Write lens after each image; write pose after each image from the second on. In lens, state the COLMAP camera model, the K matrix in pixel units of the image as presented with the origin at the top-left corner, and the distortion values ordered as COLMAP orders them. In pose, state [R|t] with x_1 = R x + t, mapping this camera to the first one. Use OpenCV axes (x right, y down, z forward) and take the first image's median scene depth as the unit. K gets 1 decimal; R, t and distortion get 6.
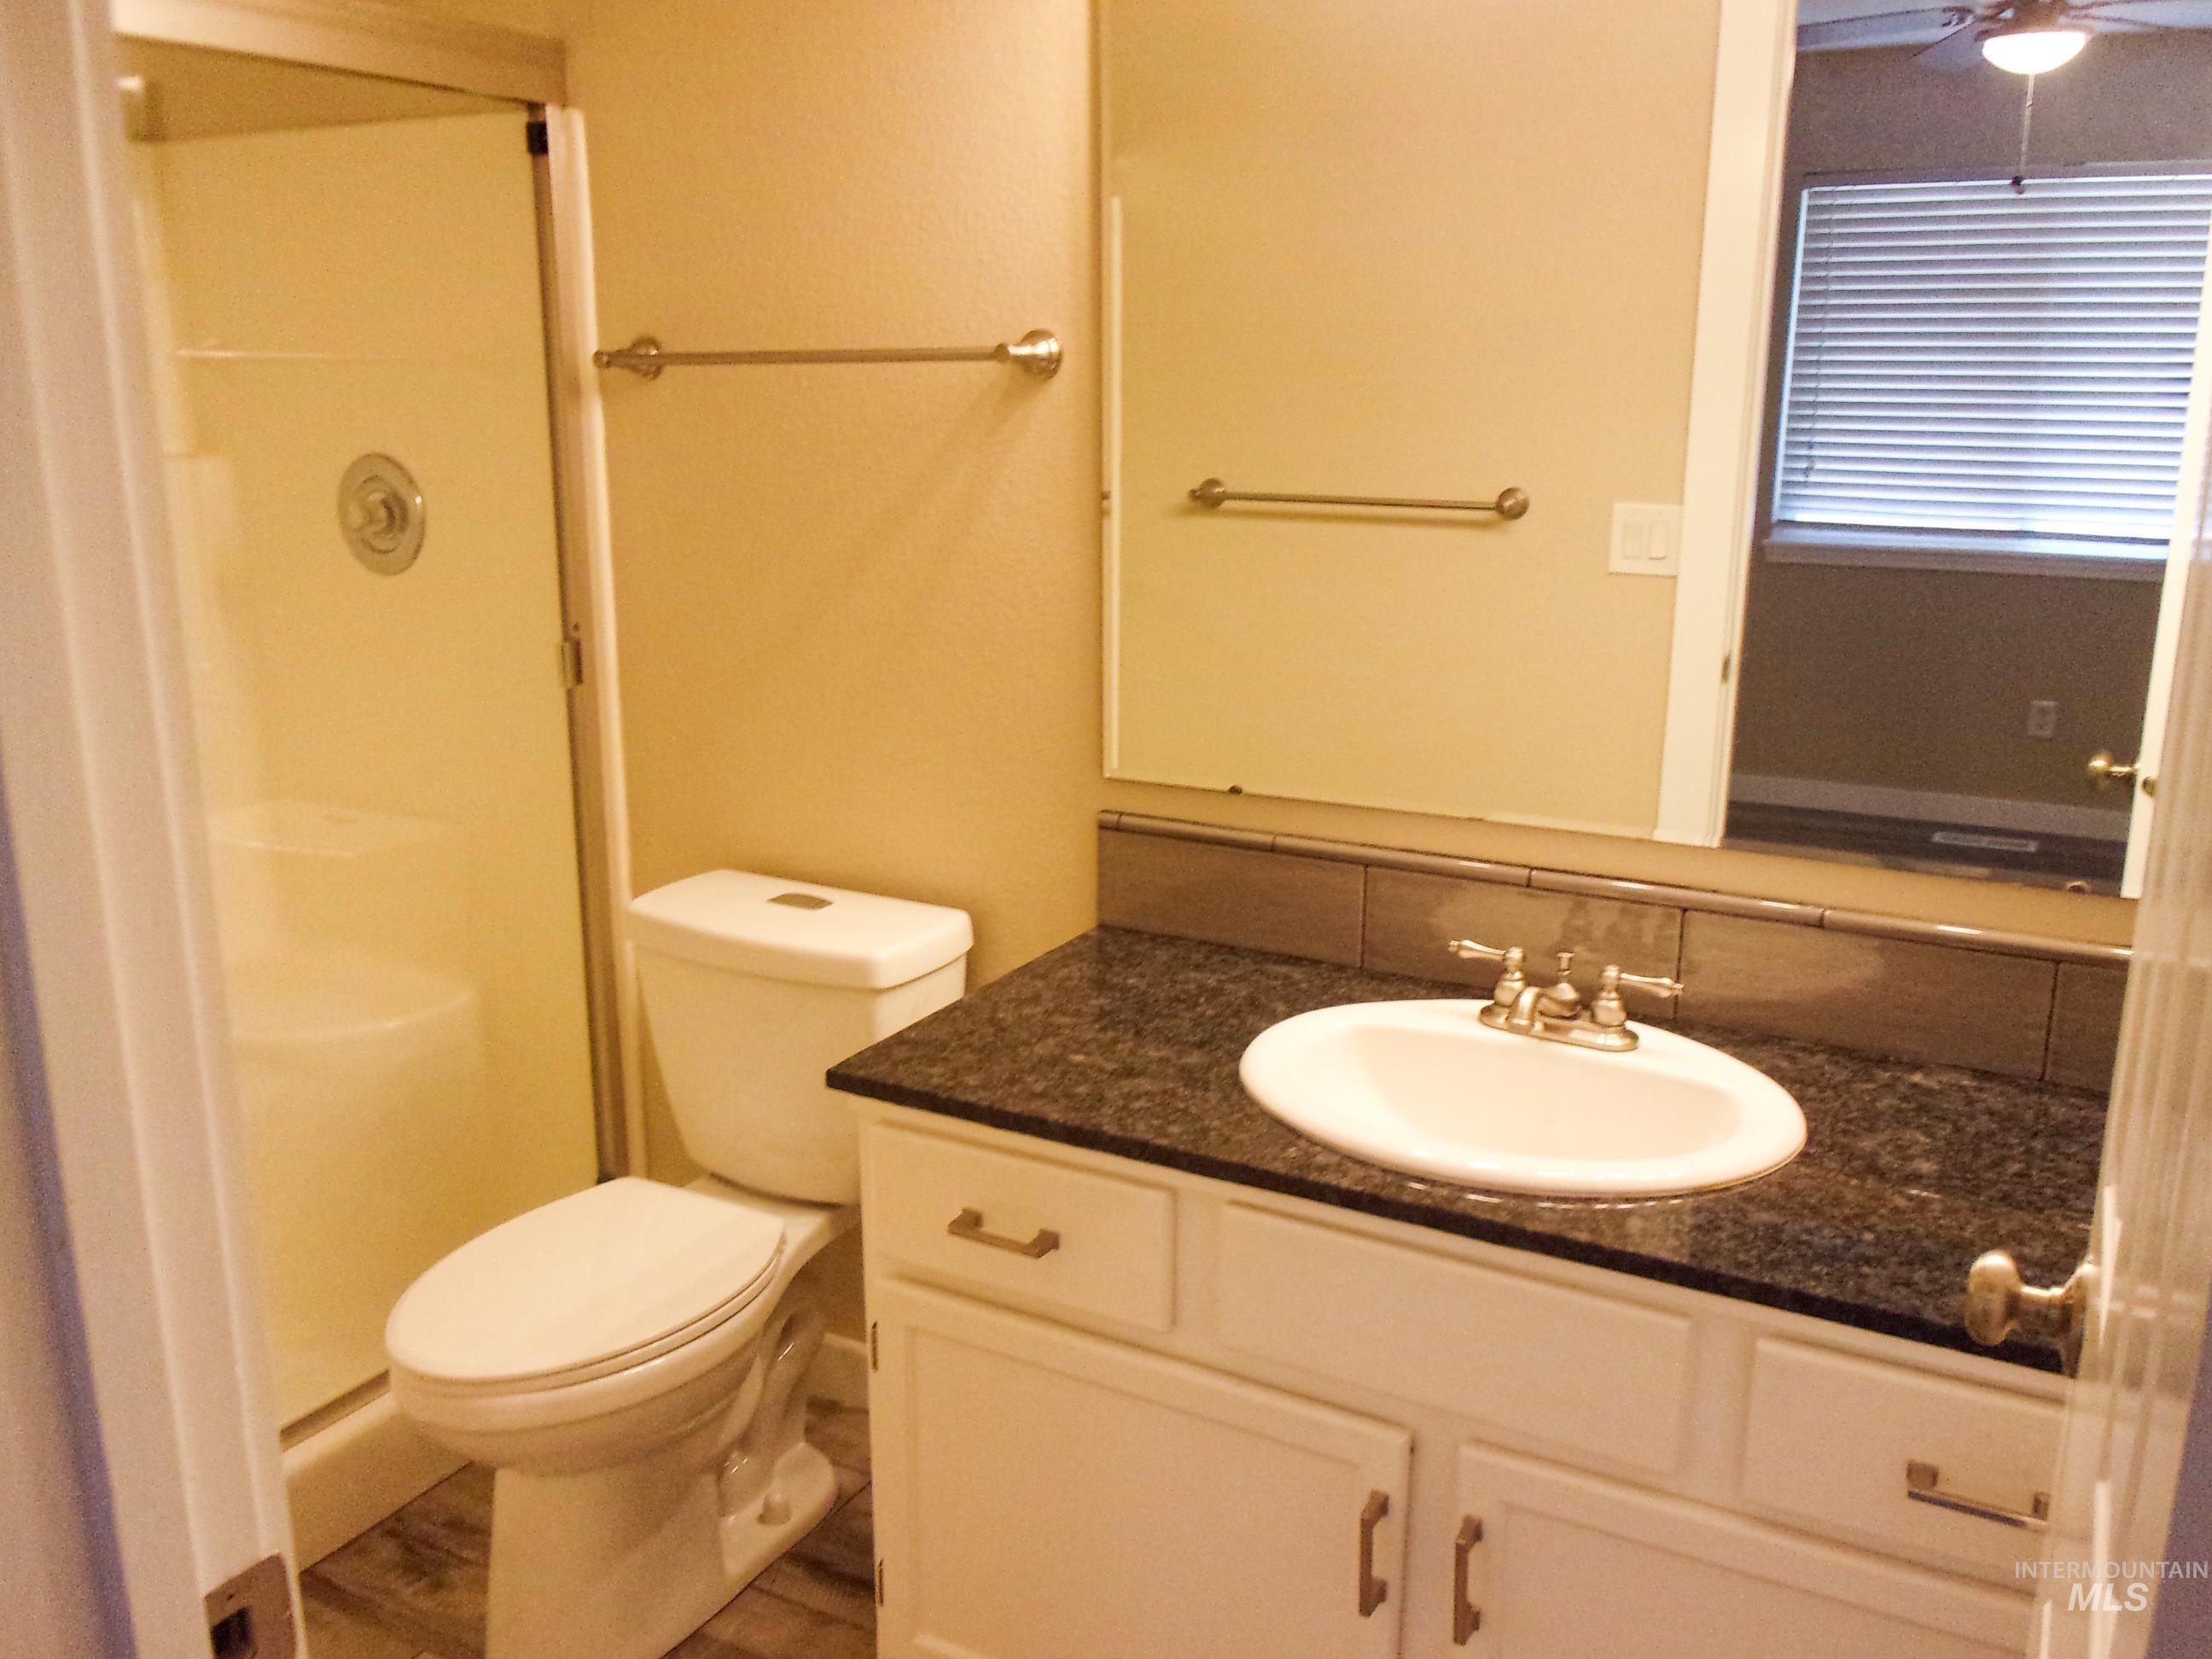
lens RADIAL K [[1831.1, 0, 1106.0], [0, 1831.1, 829.5], [0, 0, 1]] dist [-0.023427, 0.000736]
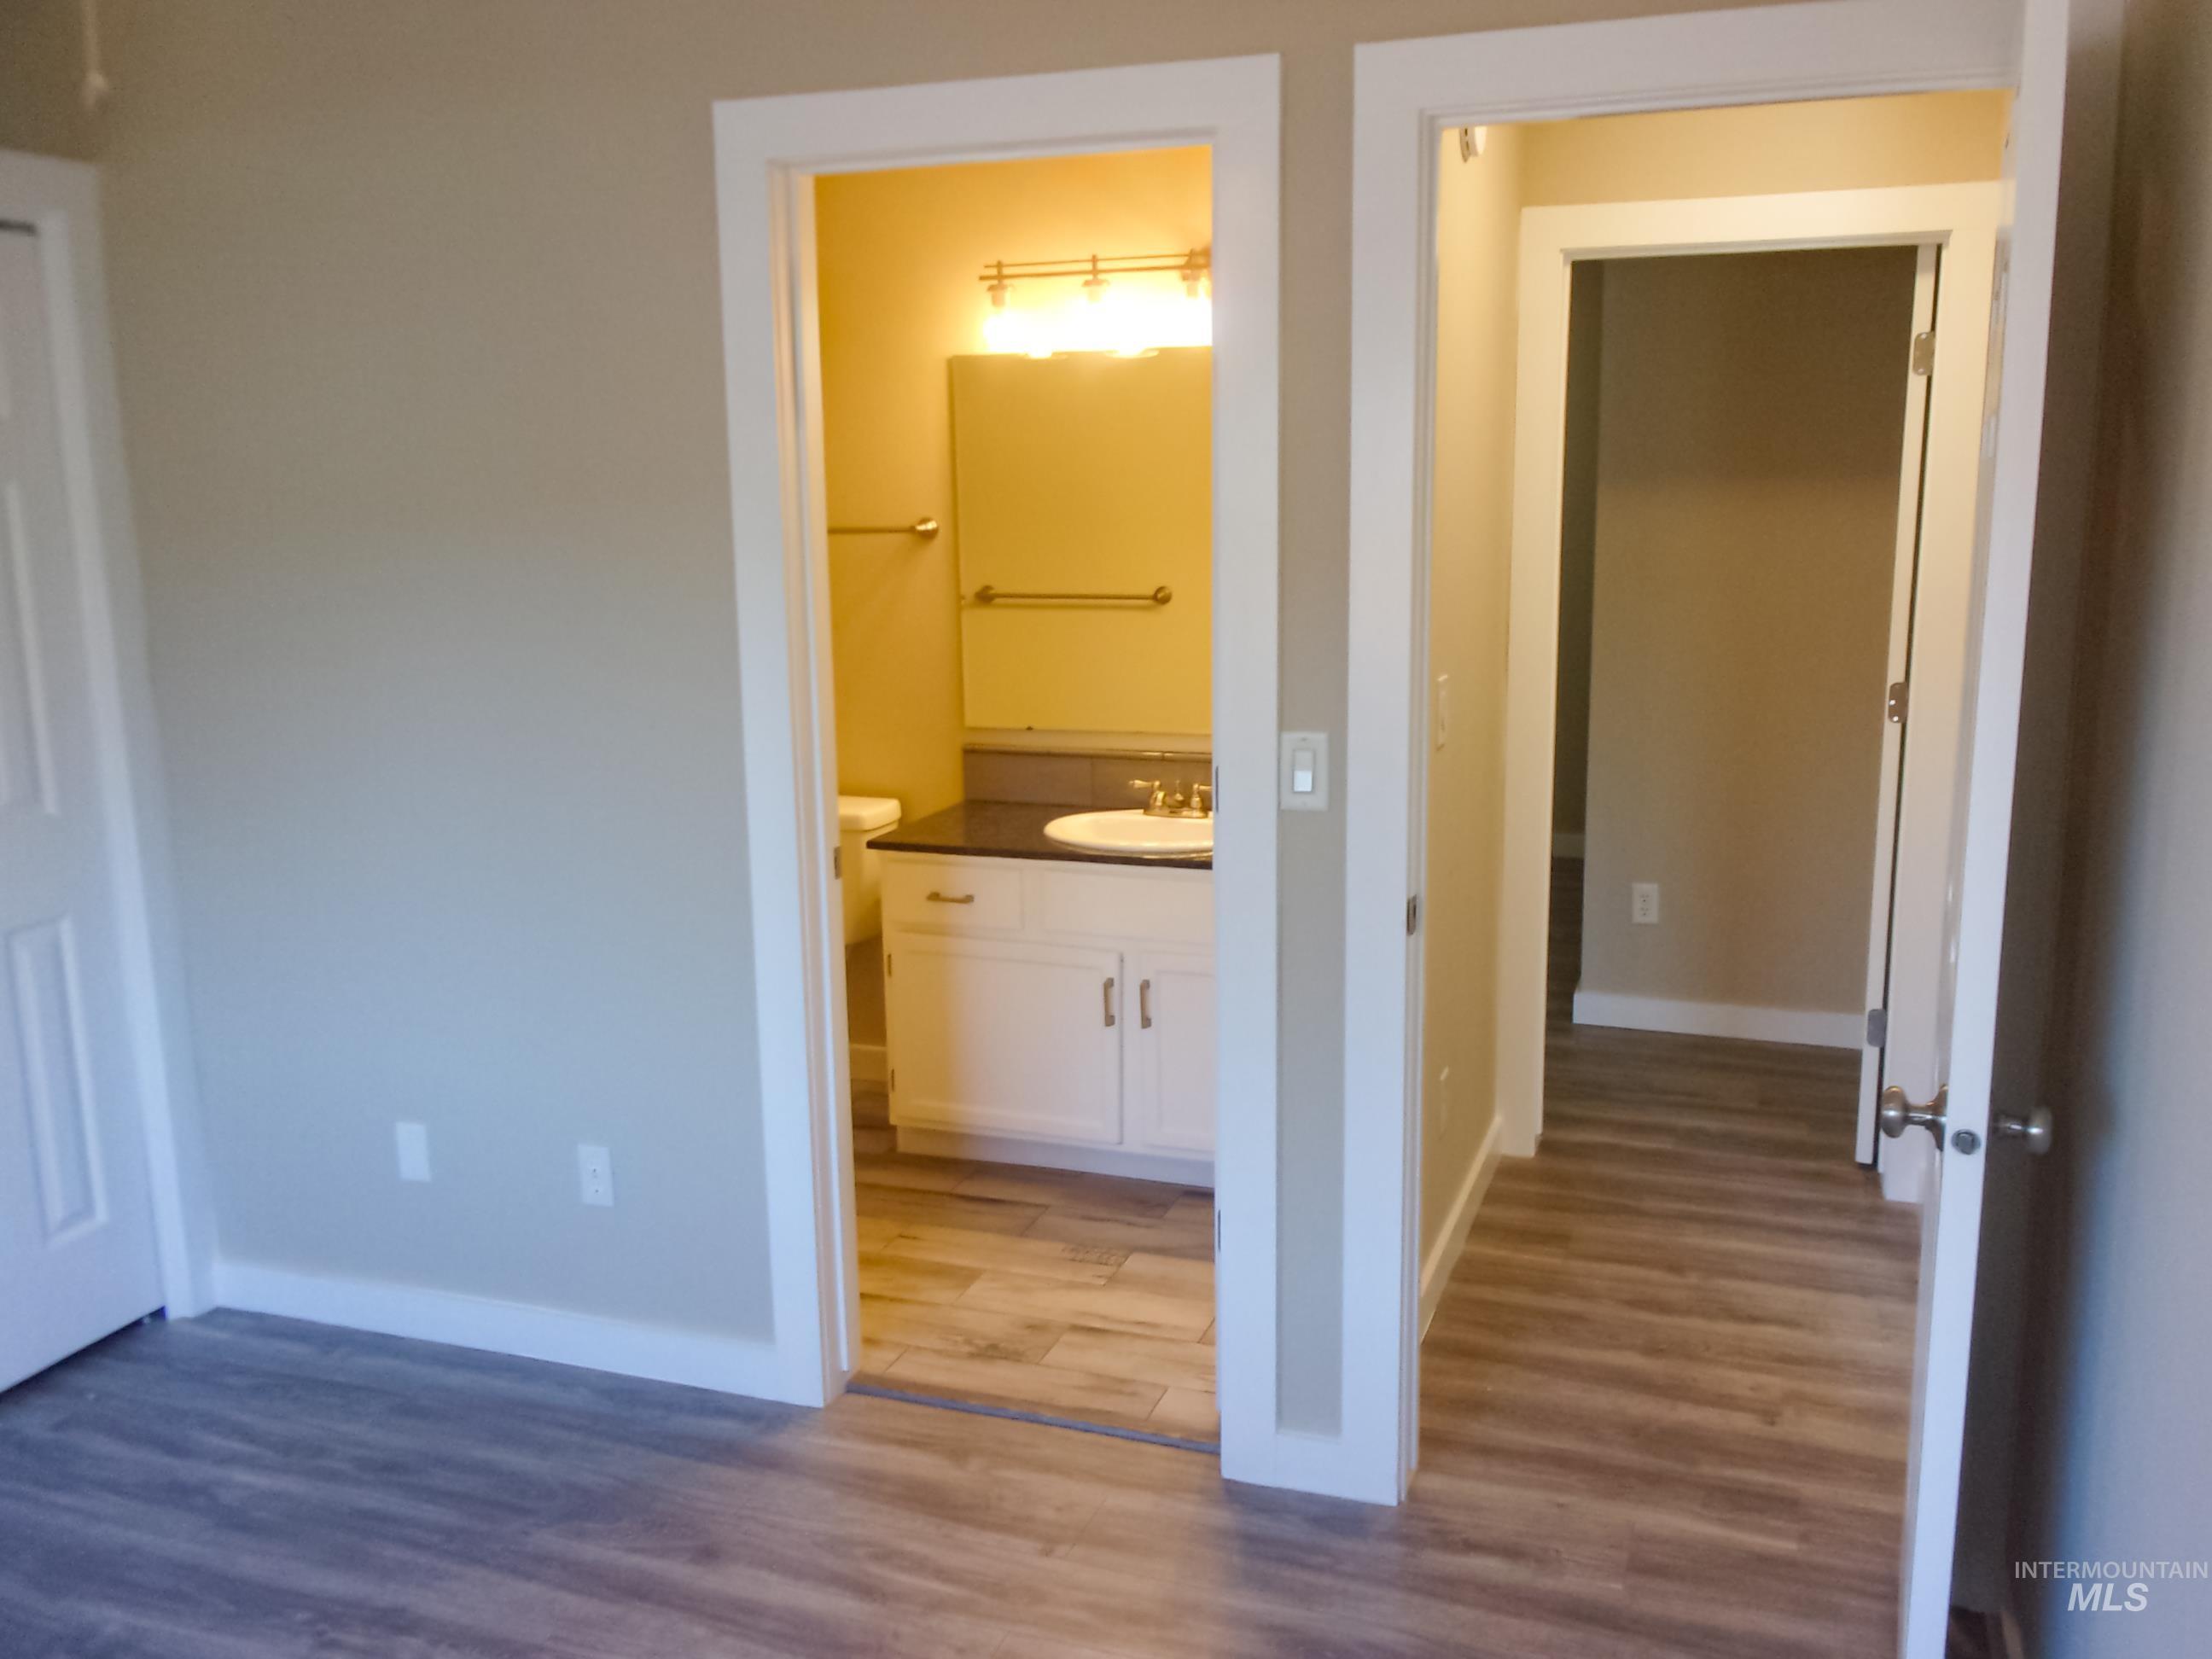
lens RADIAL K [[1869.3, 0, 1119.6], [0, 1869.3, 834.0], [0, 0, 1]] dist [0.007922, -0.000189]
pose [[0.986152, -0.042947, 0.160189, -0.184789], [0.051894, 0.997293, -0.052090, 0.224612], [-0.157518, 0.059682, 0.985711, -1.188896]]
